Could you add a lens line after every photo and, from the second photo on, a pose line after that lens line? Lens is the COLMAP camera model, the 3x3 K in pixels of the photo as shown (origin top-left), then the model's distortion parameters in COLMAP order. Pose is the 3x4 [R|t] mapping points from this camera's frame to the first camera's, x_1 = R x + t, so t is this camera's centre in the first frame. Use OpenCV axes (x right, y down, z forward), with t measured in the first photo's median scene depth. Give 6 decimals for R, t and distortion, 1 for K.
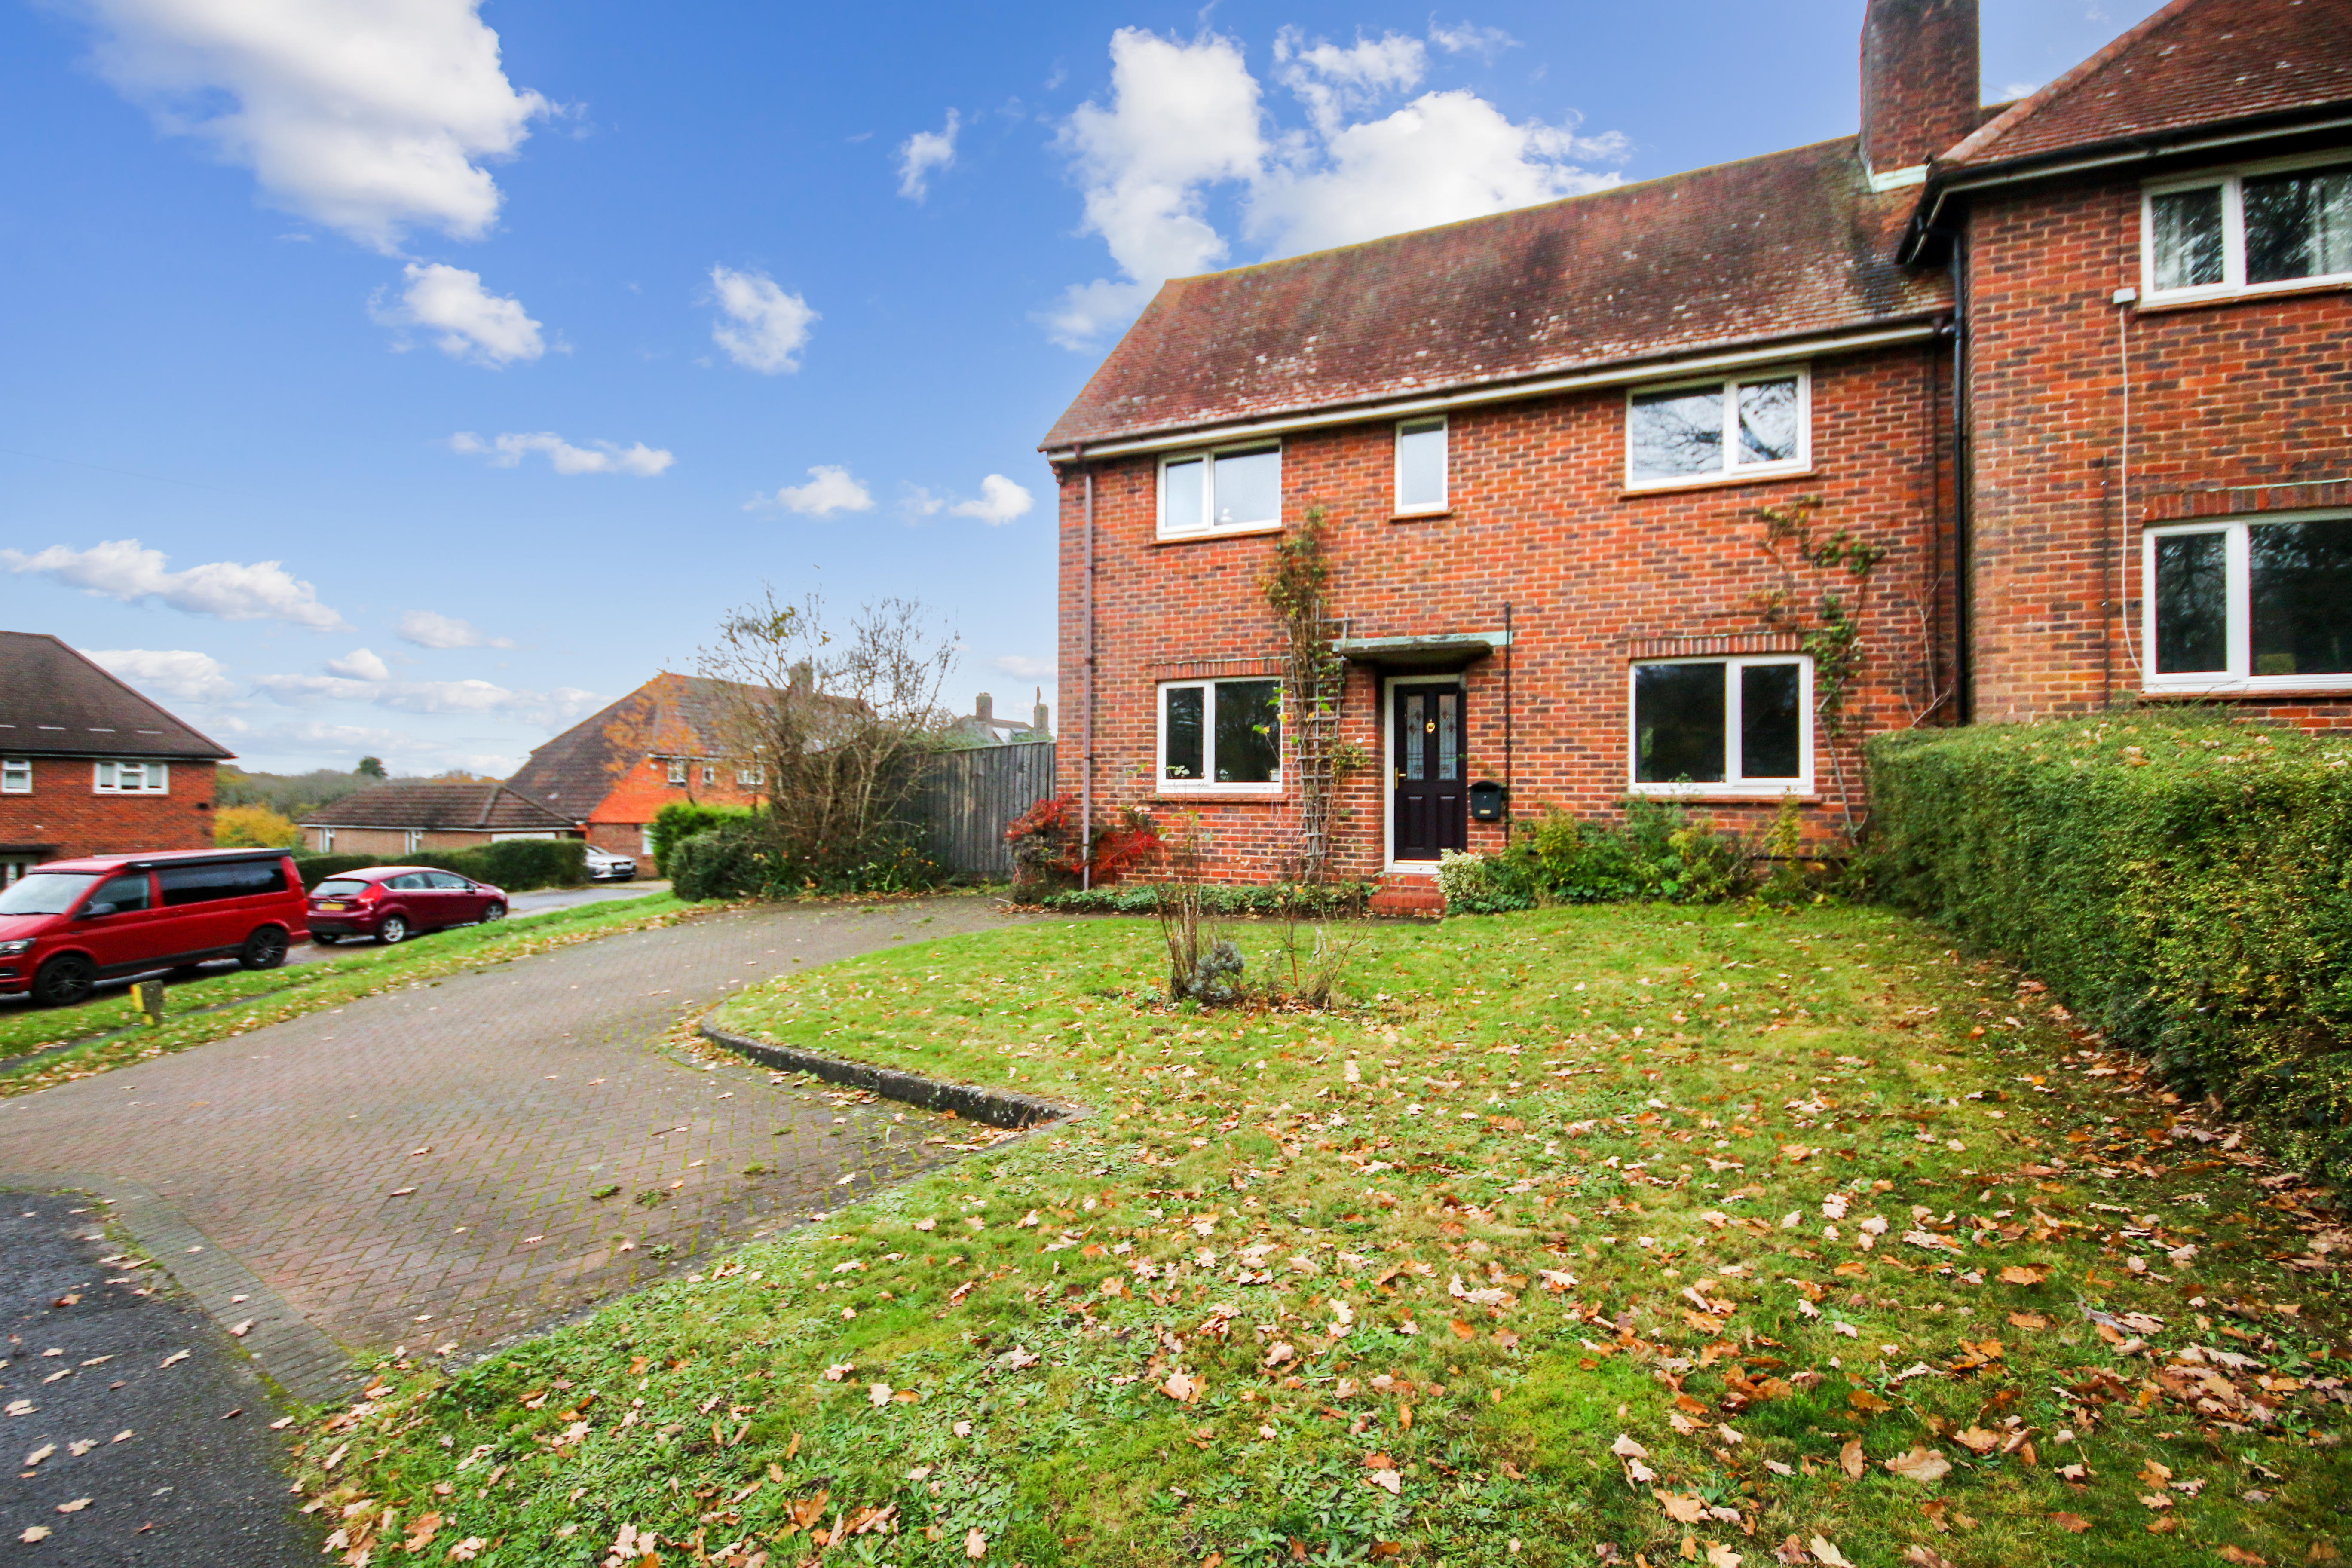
lens RADIAL K [[1096.8, 0, 1176.0], [0, 1096.8, 784.0], [0, 0, 1]] dist [-0.000888, -0.000075]
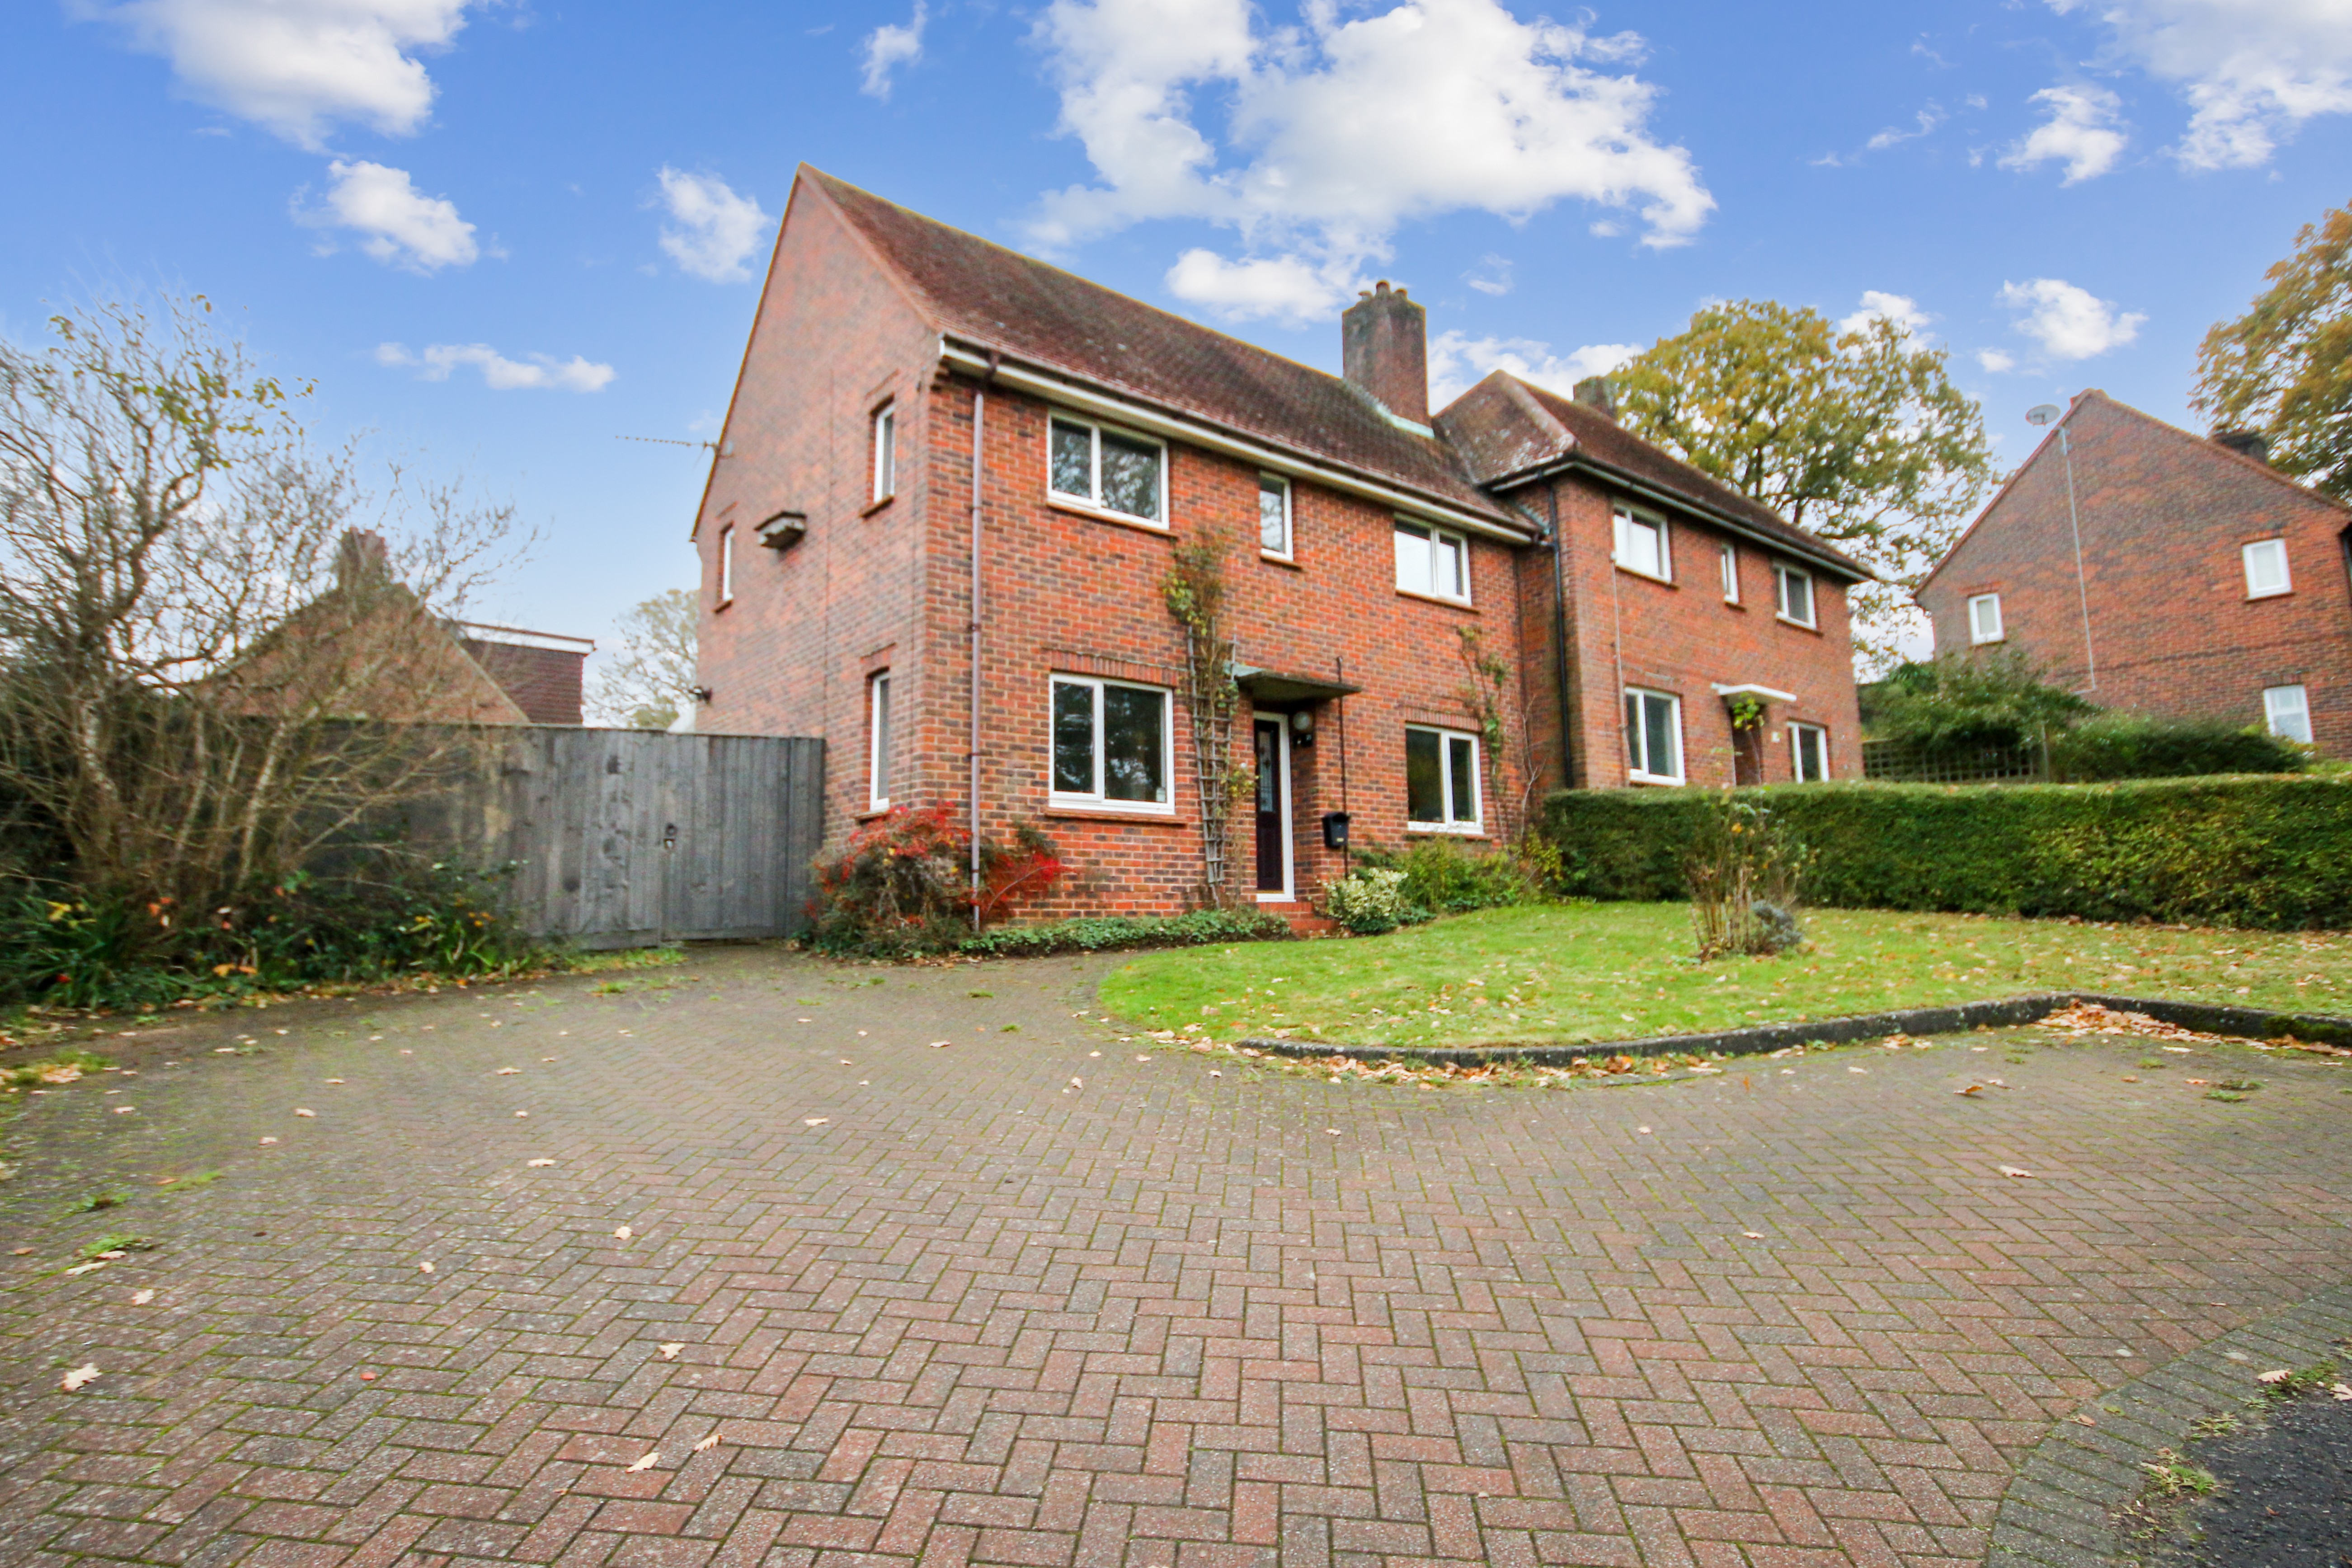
lens RADIAL K [[1096.7, 0, 1176.0], [0, 1096.7, 784.0], [0, 0, 1]] dist [-0.000888, -0.000075]
pose [[0.496992, 0.088441, 0.863236, -0.691881], [-0.006746, 0.995156, -0.098073, 0.072079], [-0.867729, 0.042918, 0.495182, 0.537792]]
